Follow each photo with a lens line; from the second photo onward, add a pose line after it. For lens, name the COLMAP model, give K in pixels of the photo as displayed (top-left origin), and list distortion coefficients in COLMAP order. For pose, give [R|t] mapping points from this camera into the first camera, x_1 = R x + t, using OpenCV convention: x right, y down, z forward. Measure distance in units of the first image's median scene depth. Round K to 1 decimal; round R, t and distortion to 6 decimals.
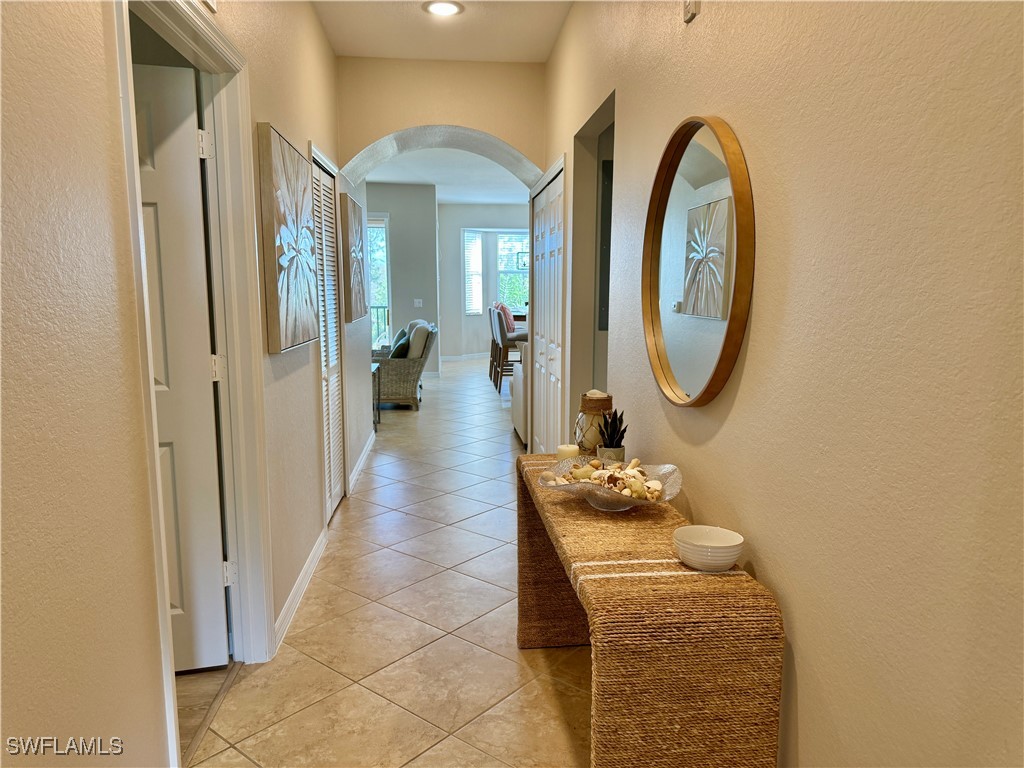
lens RADIAL K [[703.3, 0, 512.0], [0, 703.3, 384.0], [0, 0, 1]] dist [0.002094, 0.000489]
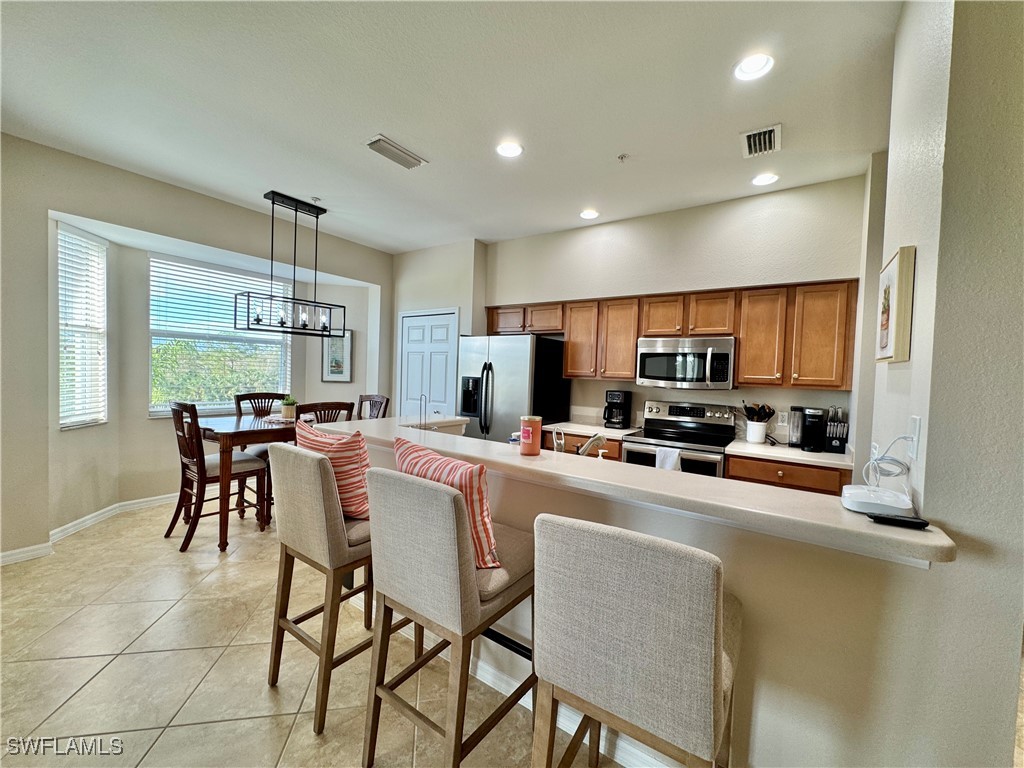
lens RADIAL K [[409.6, 0, 511.8], [0, 409.6, 385.6], [0, 0, 1]] dist [-0.001029, -0.000387]
pose [[0.650858, -0.002661, 0.759195, -0.097714], [0.068790, 0.996087, -0.055482, -0.121396], [-0.756076, 0.088336, 0.648495, 0.850970]]
